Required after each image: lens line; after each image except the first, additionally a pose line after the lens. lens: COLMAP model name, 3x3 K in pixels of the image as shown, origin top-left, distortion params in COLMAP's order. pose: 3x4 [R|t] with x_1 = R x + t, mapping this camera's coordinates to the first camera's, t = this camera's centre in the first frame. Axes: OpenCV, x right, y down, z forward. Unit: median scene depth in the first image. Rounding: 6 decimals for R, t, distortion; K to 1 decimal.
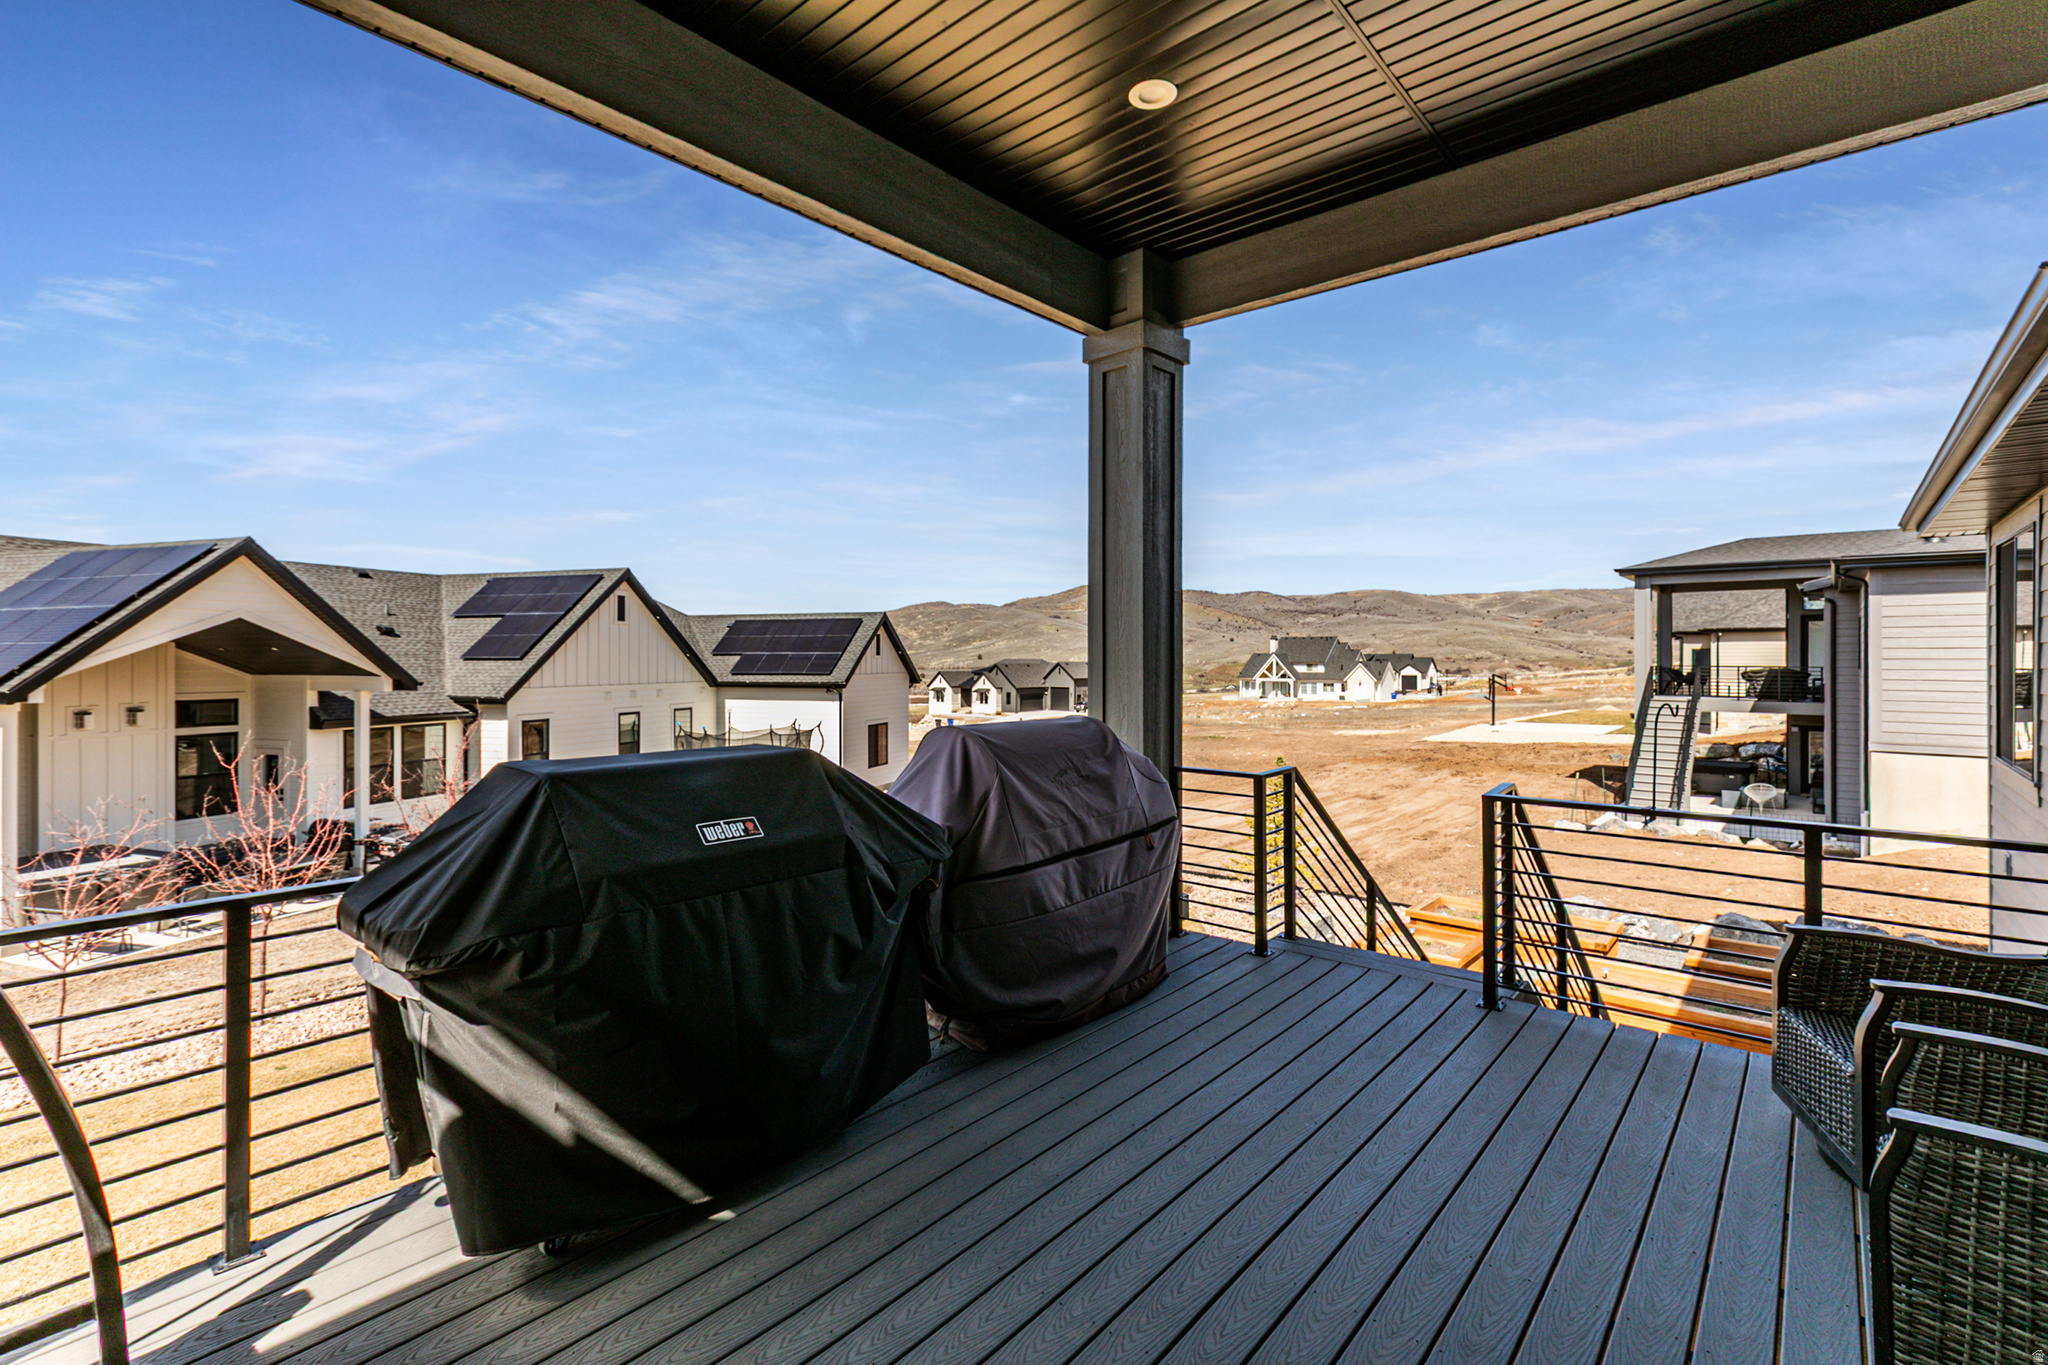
lens RADIAL K [[930.8, 0, 1026.8], [0, 930.8, 660.6], [0, 0, 1]] dist [0.001232, 0.000056]
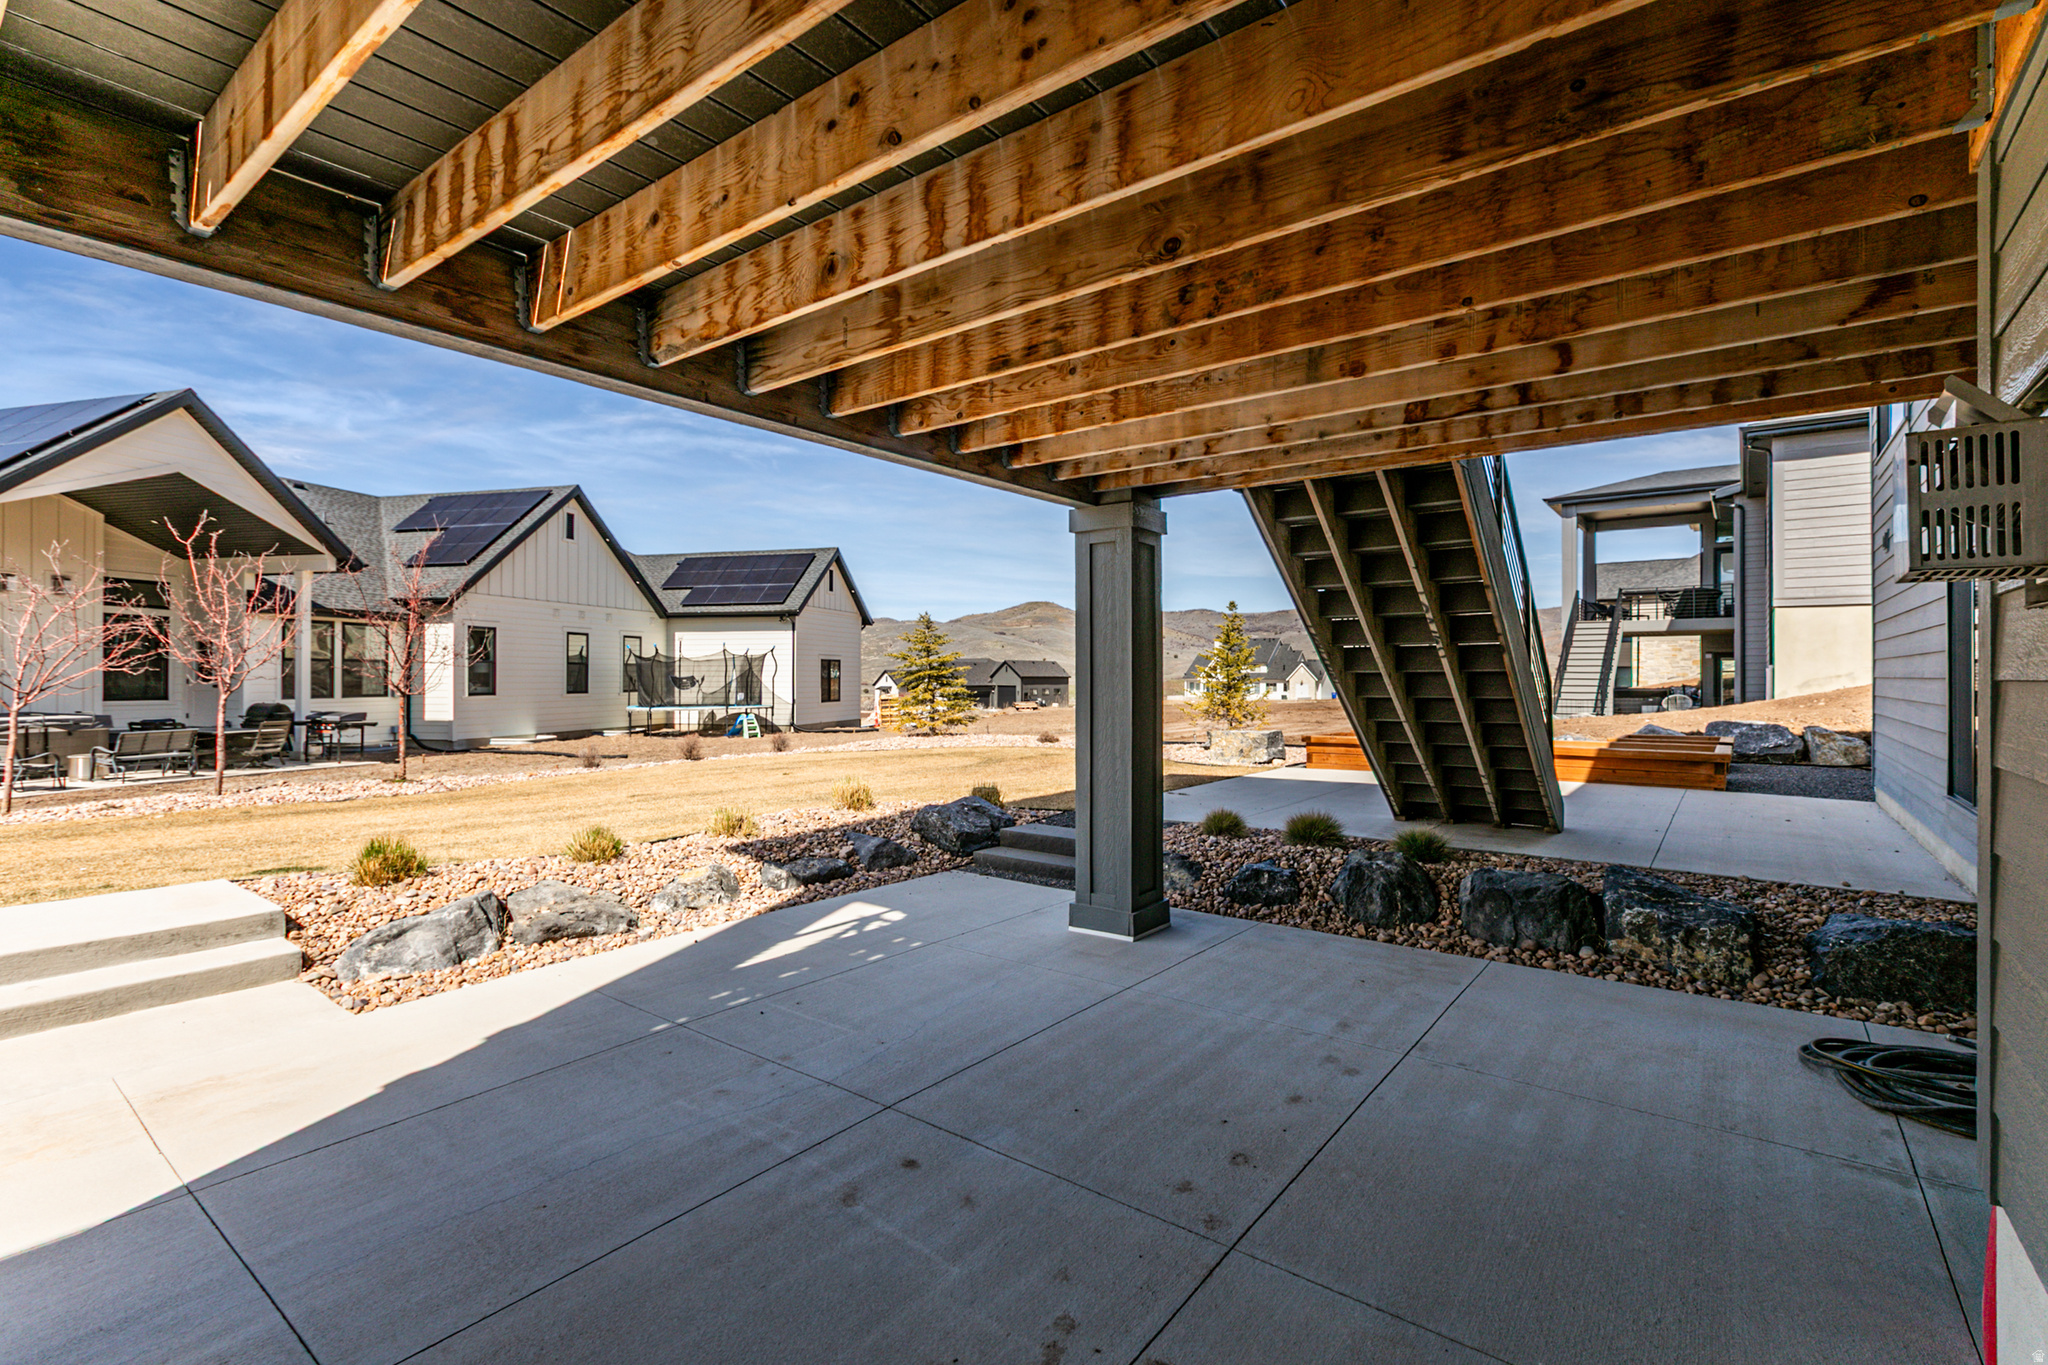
lens RADIAL K [[934.7, 0, 1024.0], [0, 934.7, 682.5], [0, 0, 1]] dist [0.000238, 0.000329]
pose [[0.998400, 0.002573, 0.056488, -0.012347], [-0.002422, 0.999993, -0.002750, 0.125172], [-0.056495, 0.002609, 0.998399, -0.017753]]
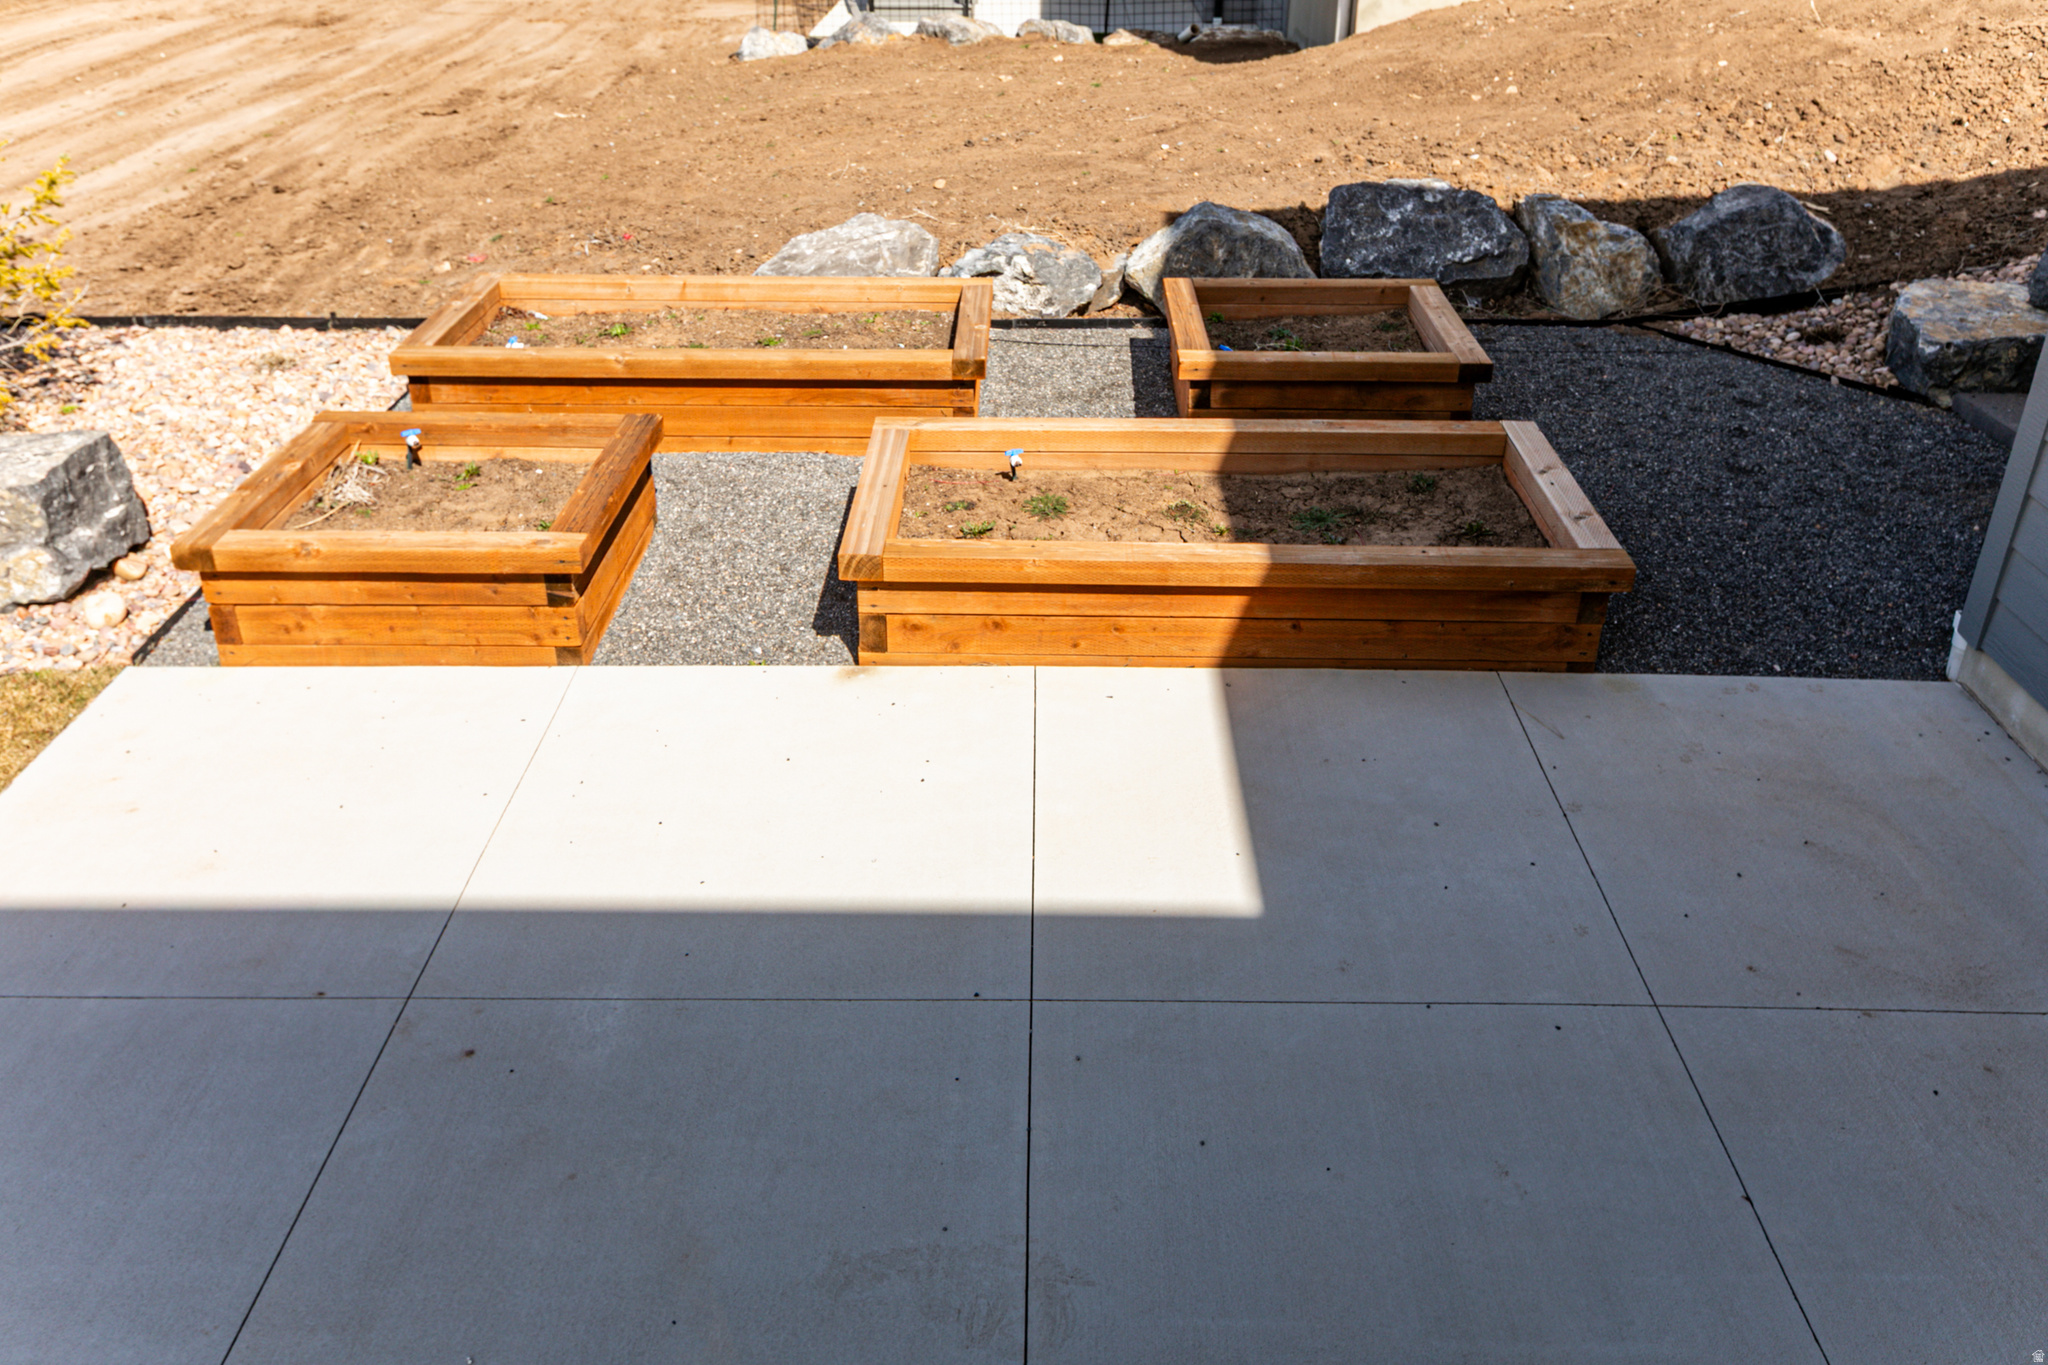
lens RADIAL K [[1694.5, 0, 1024.0], [0, 1694.5, 682.5], [0, 0, 1]] dist [-0.001827, -0.001323]
pose [[0.763792, -0.304517, 0.569115, 0.130858], [-0.004847, 0.878985, 0.476824, 0.060725], [-0.645445, -0.366953, 0.669885, 0.278378]]
